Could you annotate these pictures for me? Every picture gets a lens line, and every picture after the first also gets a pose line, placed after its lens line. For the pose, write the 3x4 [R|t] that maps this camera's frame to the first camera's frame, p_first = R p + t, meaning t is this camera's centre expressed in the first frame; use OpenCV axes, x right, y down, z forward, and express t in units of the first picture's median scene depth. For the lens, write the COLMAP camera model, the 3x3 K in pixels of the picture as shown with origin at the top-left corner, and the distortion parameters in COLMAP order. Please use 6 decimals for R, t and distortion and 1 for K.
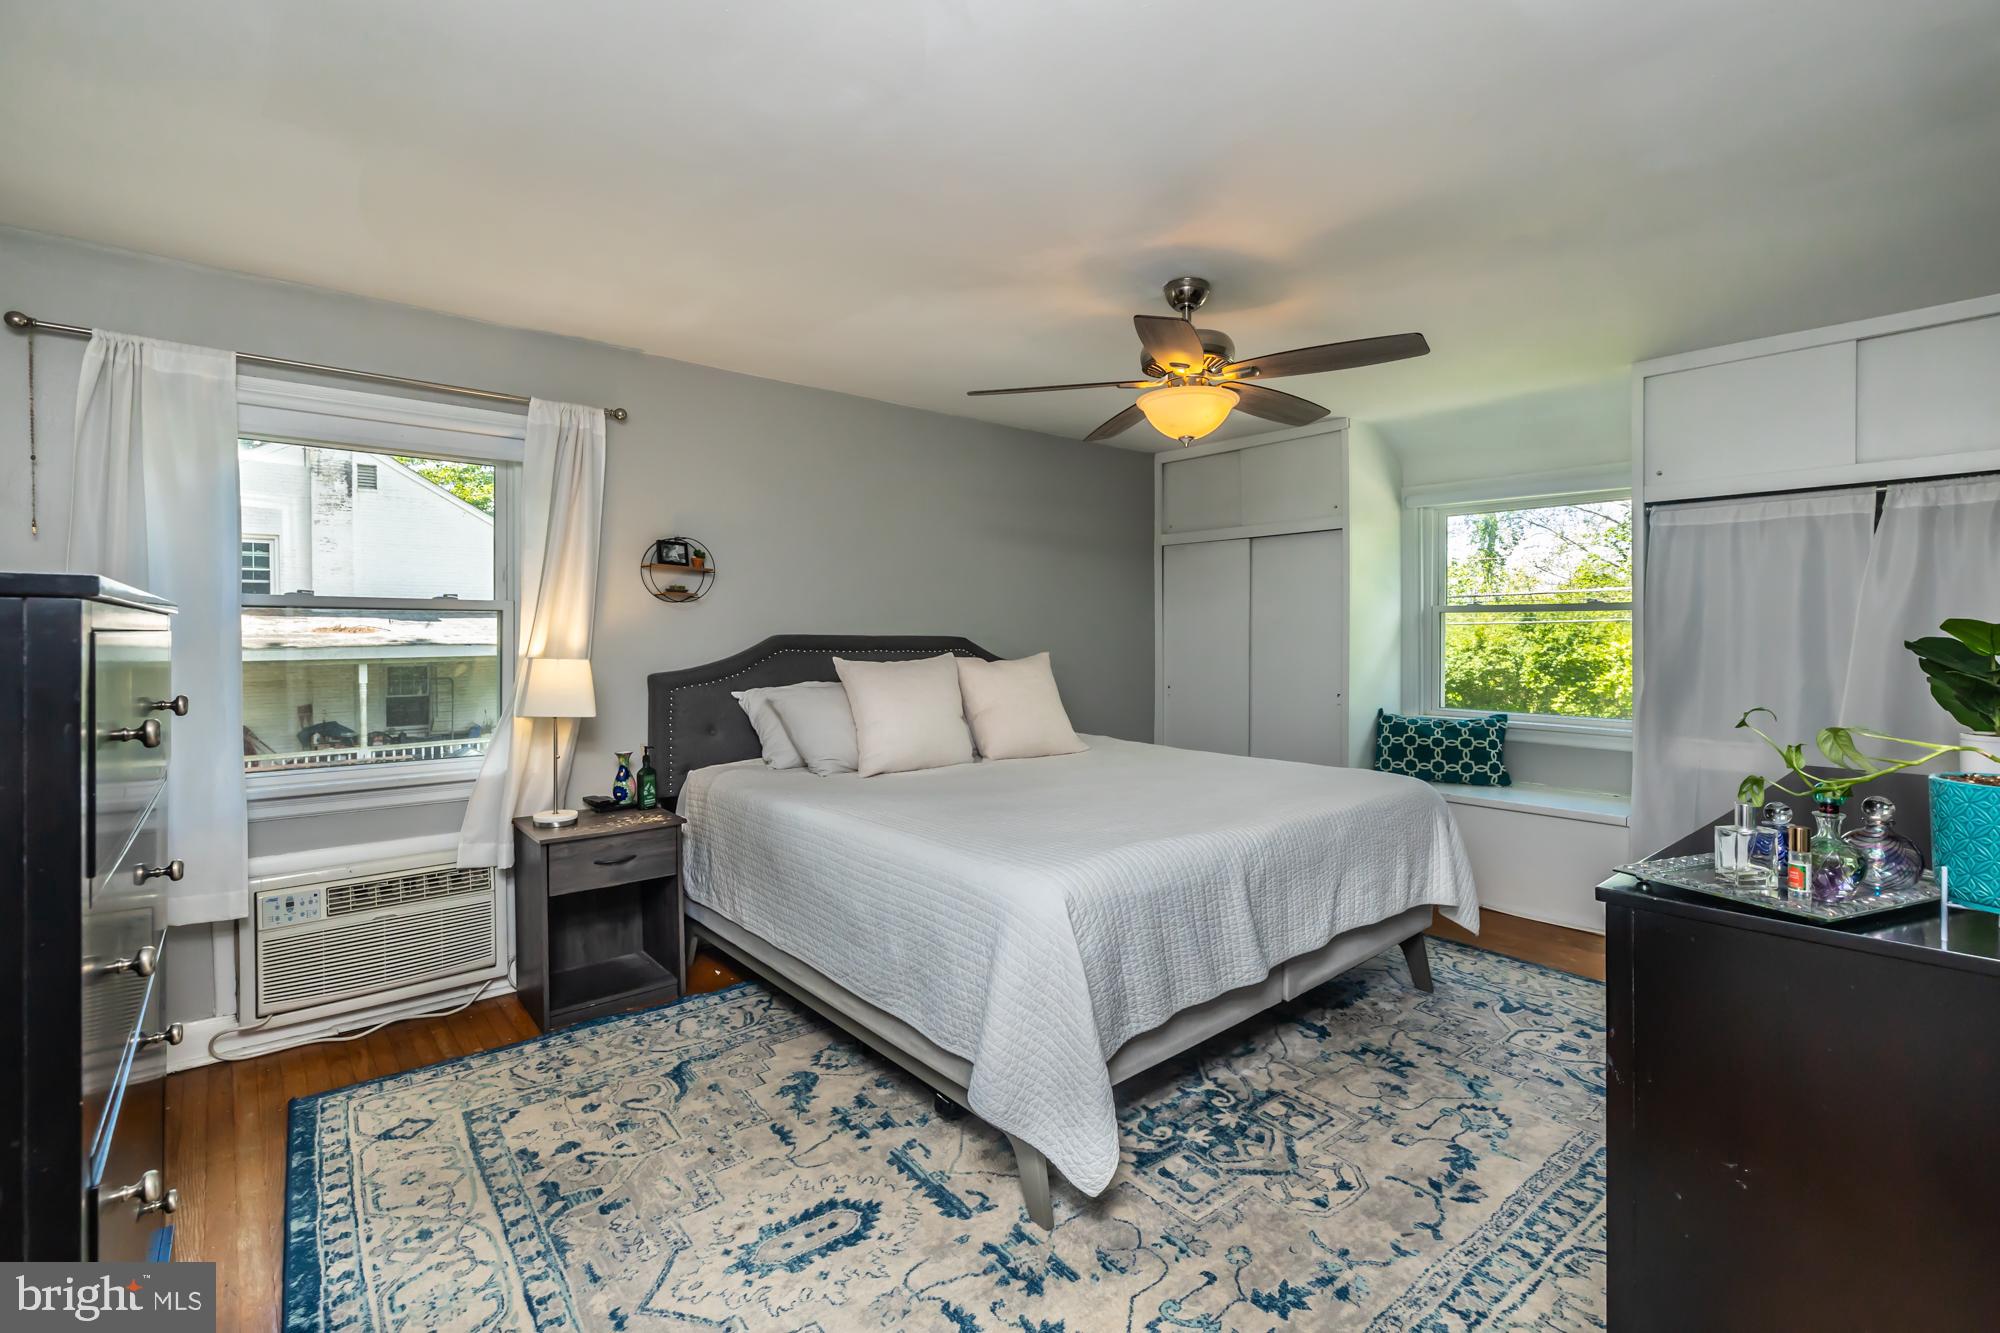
lens RADIAL K [[877.8, 0, 988.3], [0, 877.8, 636.4], [0, 0, 1]] dist [0.000297, -0.000165]
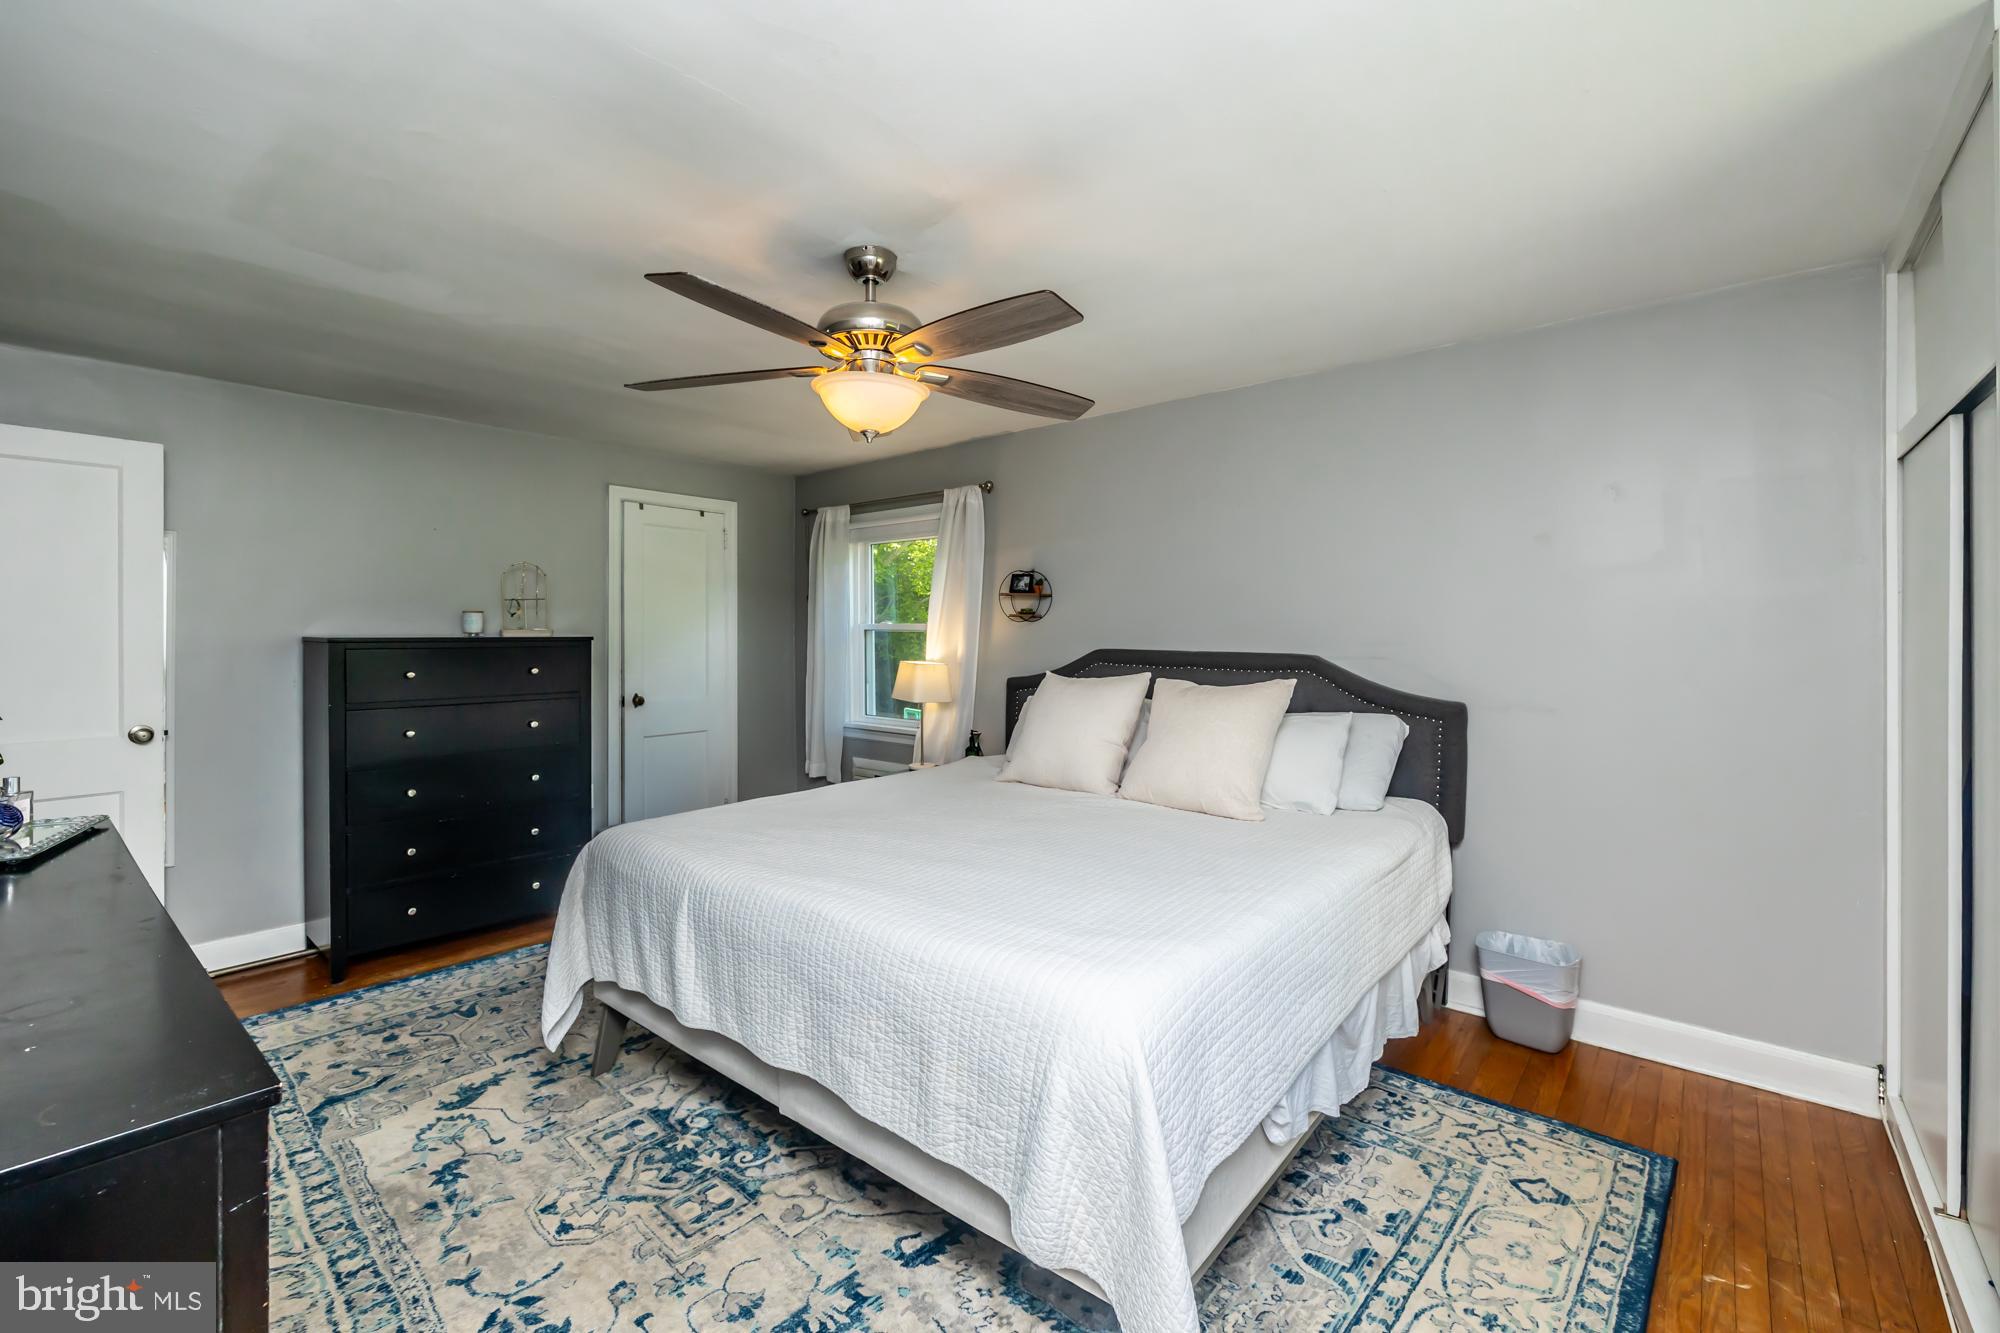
lens RADIAL K [[795.9, 0, 970.7], [0, 795.9, 636.4], [0, 0, 1]] dist [-0.000065, -0.000211]
pose [[0.189200, 0.004335, -0.981929, 1.213890], [-0.004325, 0.999984, 0.003581, -0.034990], [0.981929, 0.003569, 0.189216, 1.138345]]
